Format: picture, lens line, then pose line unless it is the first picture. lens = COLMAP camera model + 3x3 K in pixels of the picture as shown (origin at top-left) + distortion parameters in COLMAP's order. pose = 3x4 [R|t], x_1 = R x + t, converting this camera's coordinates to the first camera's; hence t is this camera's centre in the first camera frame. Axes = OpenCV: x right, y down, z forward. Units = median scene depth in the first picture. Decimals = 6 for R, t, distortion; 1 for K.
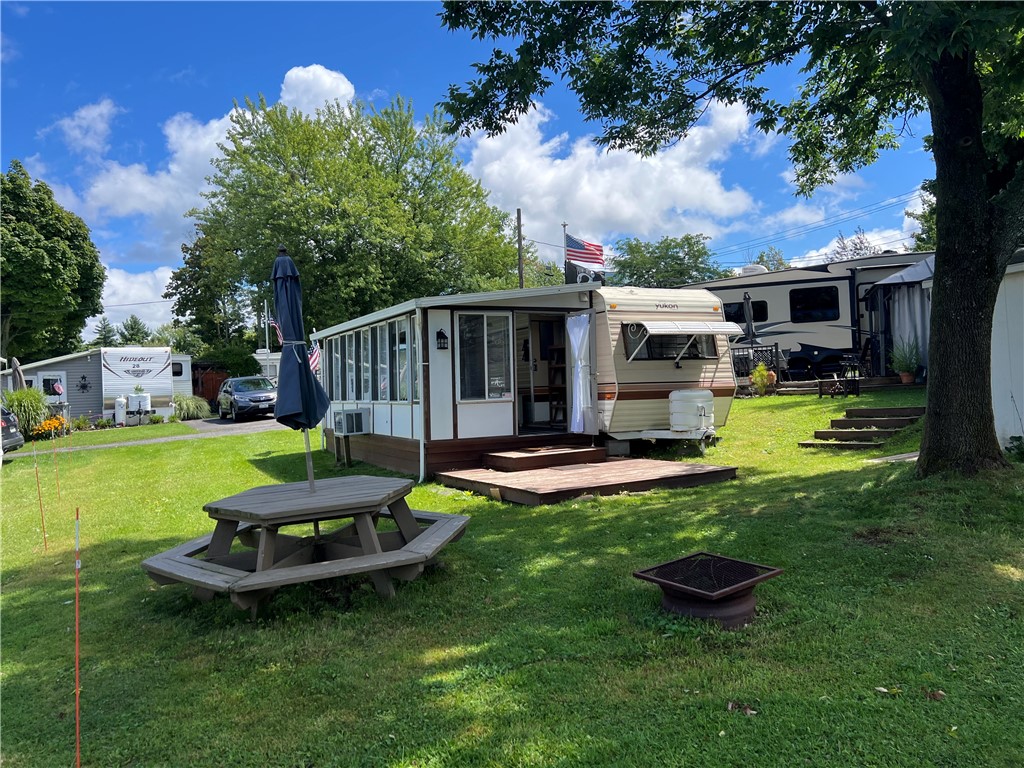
lens RADIAL K [[784.2, 0, 512.9], [0, 784.2, 382.0], [0, 0, 1]] dist [0.079159, 0.002064]
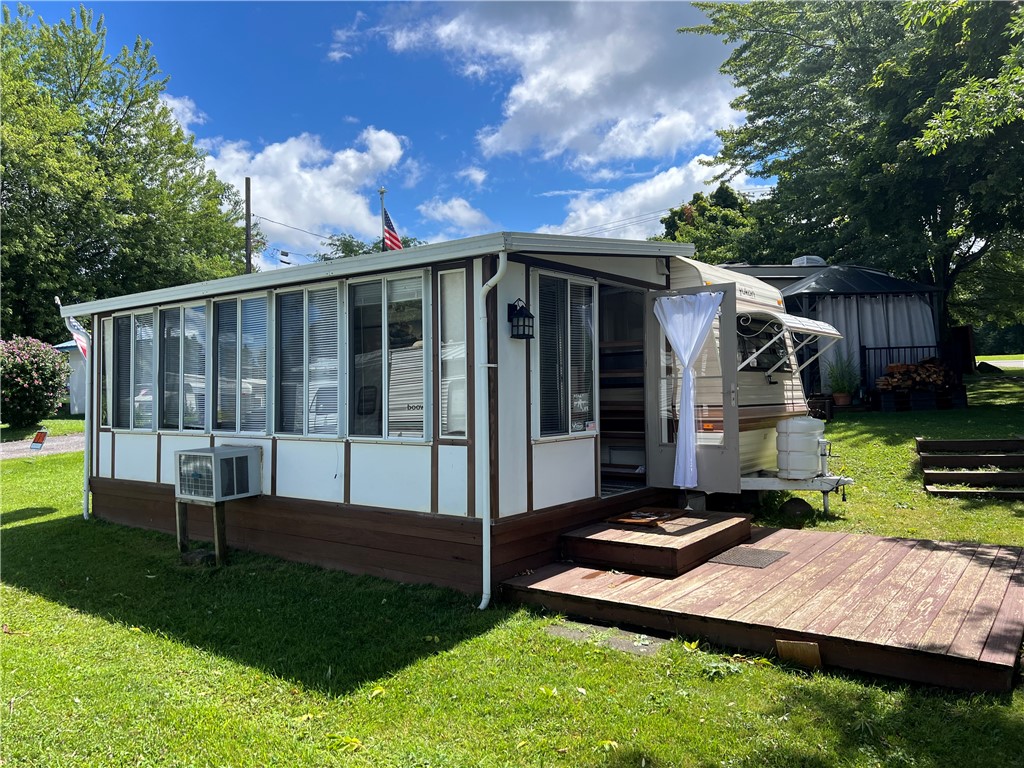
lens RADIAL K [[784.2, 0, 511.4], [0, 784.2, 386.9], [0, 0, 1]] dist [0.079159, 0.002064]
pose [[0.903806, 0.019273, 0.427509, -0.293333], [-0.015129, 0.999800, -0.013090, -0.003035], [-0.427675, 0.005363, 0.903917, 0.506469]]
